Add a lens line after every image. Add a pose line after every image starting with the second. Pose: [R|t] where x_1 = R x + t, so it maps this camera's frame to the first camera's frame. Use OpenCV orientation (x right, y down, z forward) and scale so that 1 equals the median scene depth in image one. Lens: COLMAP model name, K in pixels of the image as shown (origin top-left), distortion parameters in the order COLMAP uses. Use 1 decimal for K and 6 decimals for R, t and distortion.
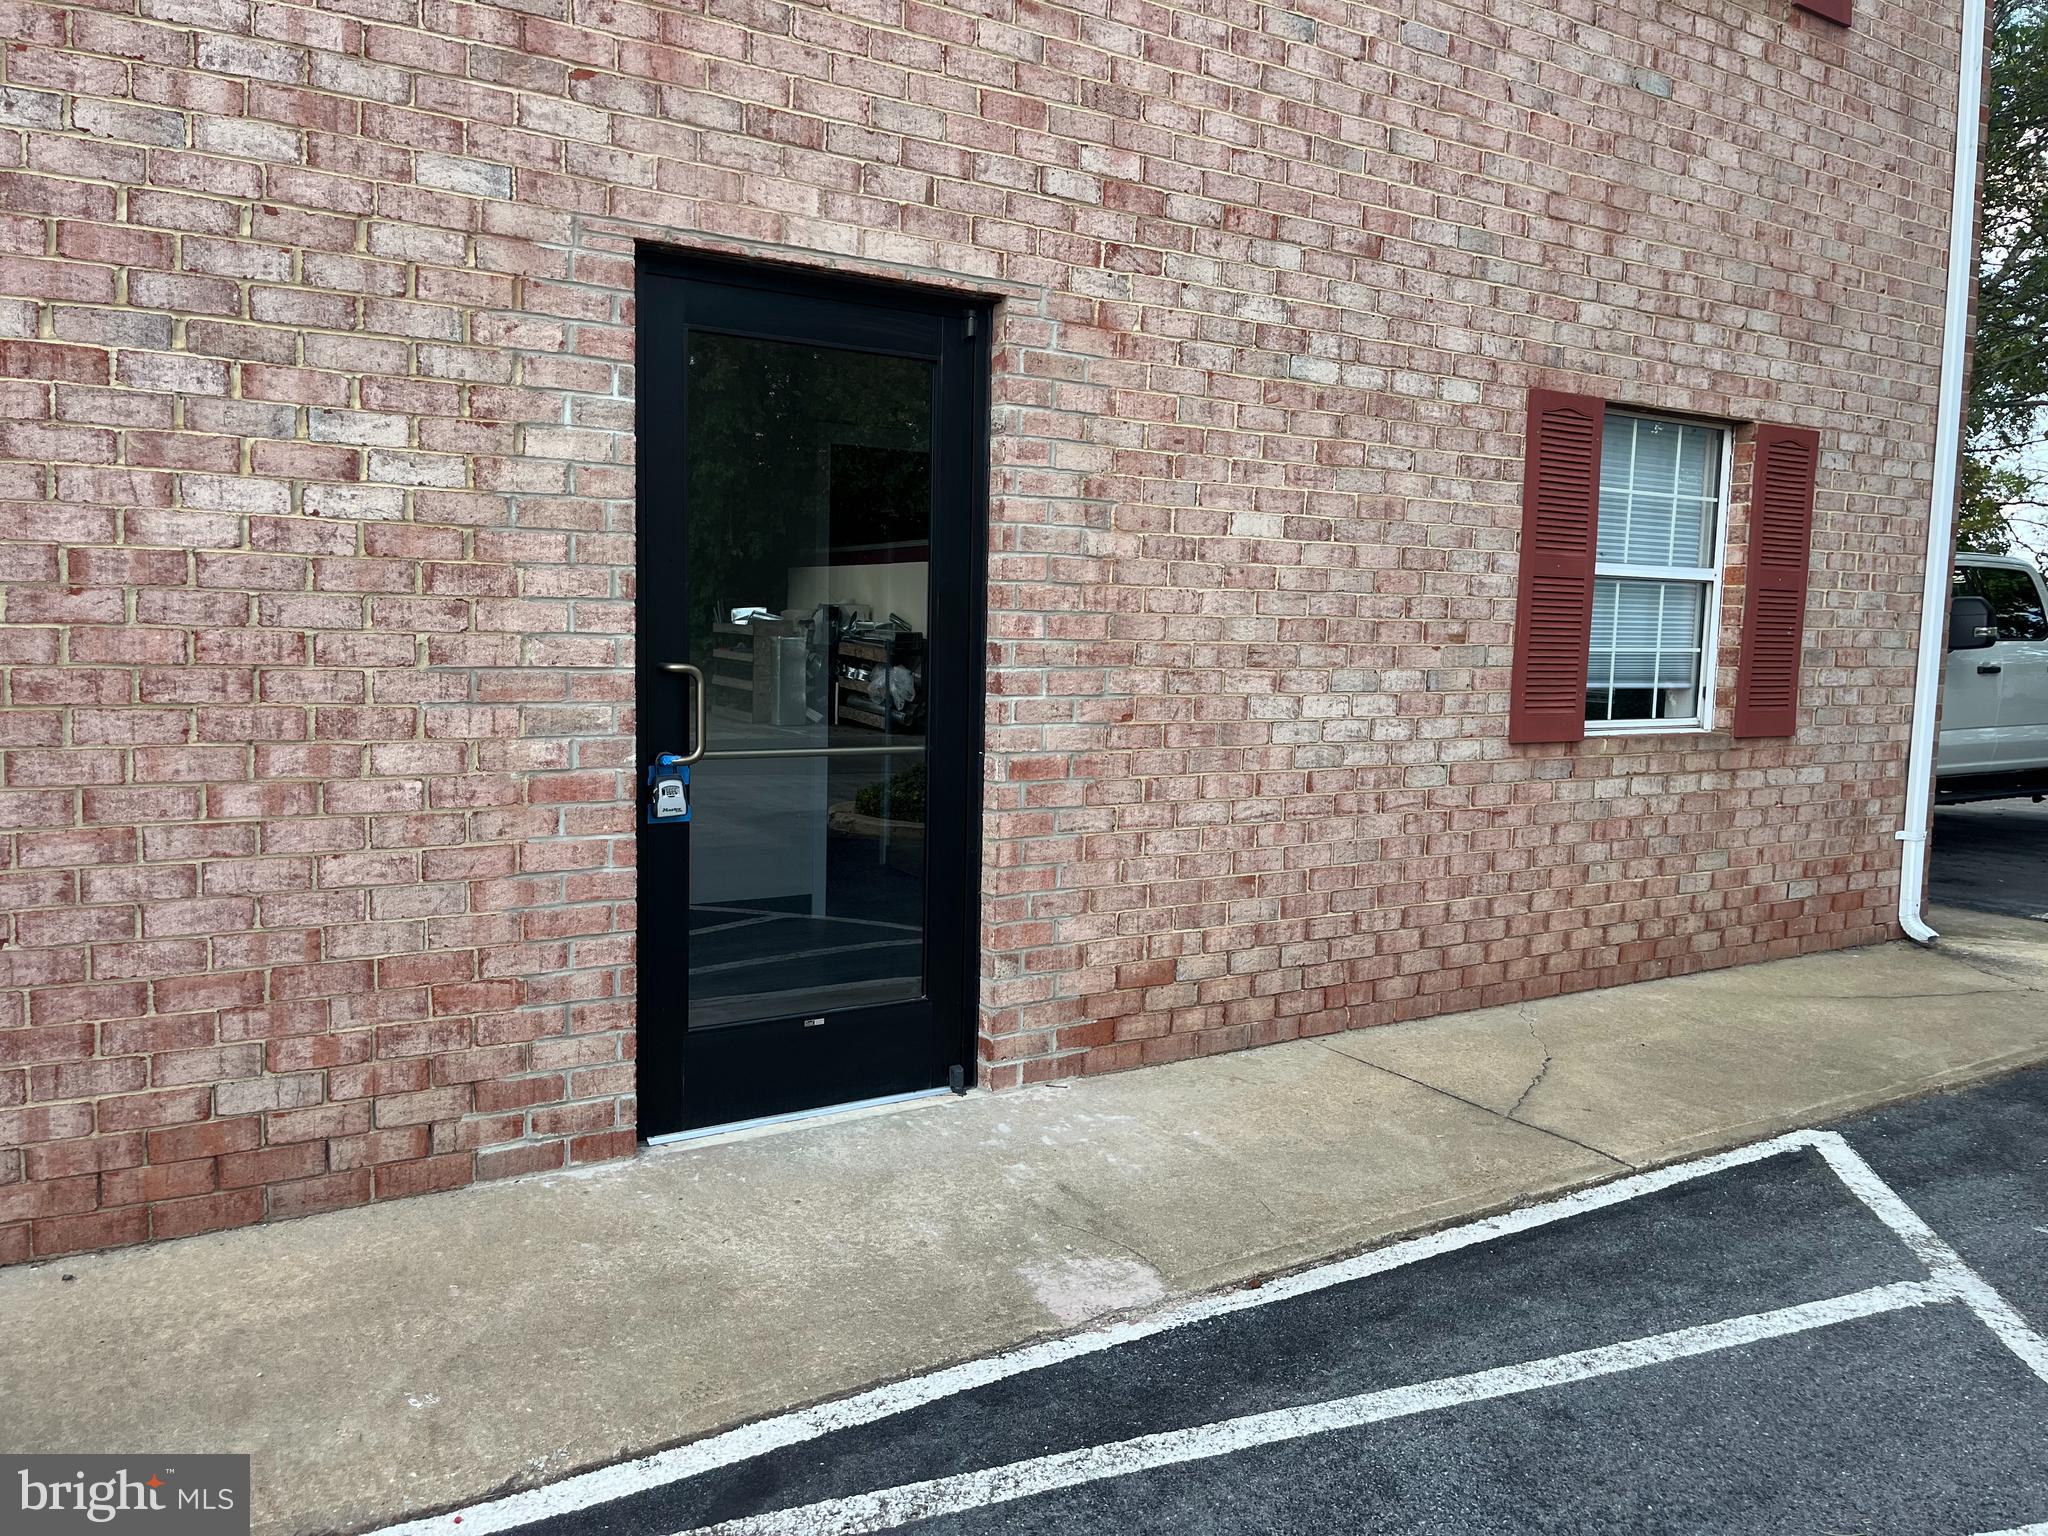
lens RADIAL K [[1545.9, 0, 1024.0], [0, 1545.9, 768.0], [0, 0, 1]] dist [0.005137, 0.001440]
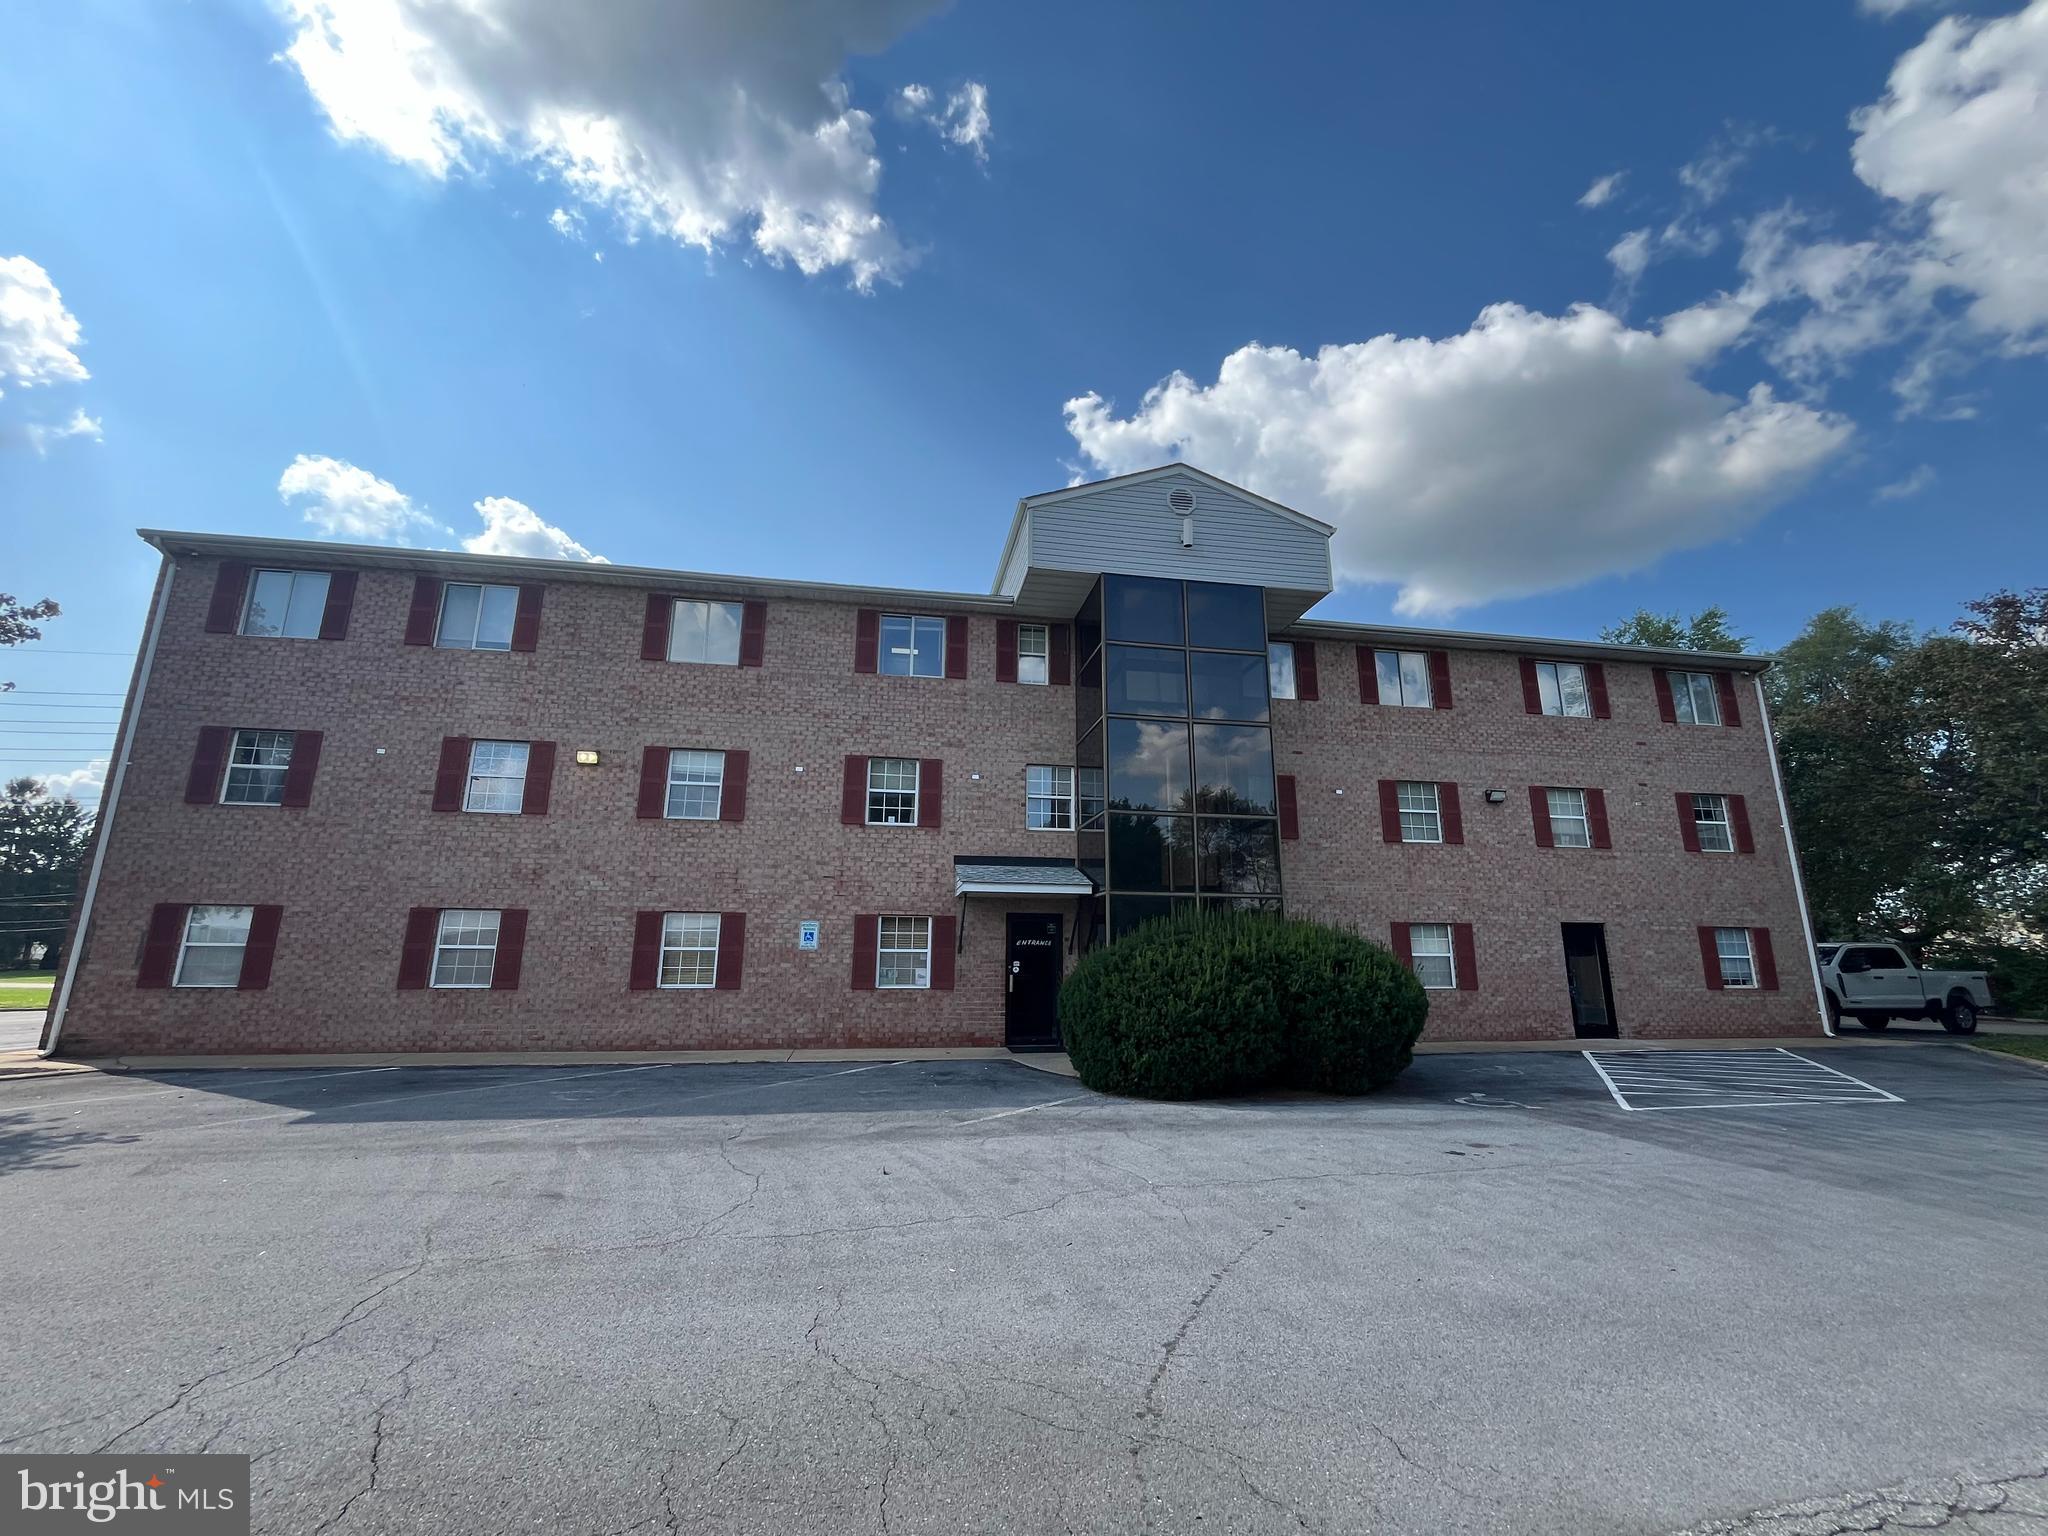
lens RADIAL K [[831.9, 0, 1020.3], [0, 831.9, 767.4], [0, 0, 1]] dist [-0.001924, 0.000040]
pose [[0.920681, -0.103988, -0.376209, -0.898559], [-0.024434, 0.946611, -0.321450, 0.296262], [0.389550, 0.305146, 0.868986, -3.331198]]
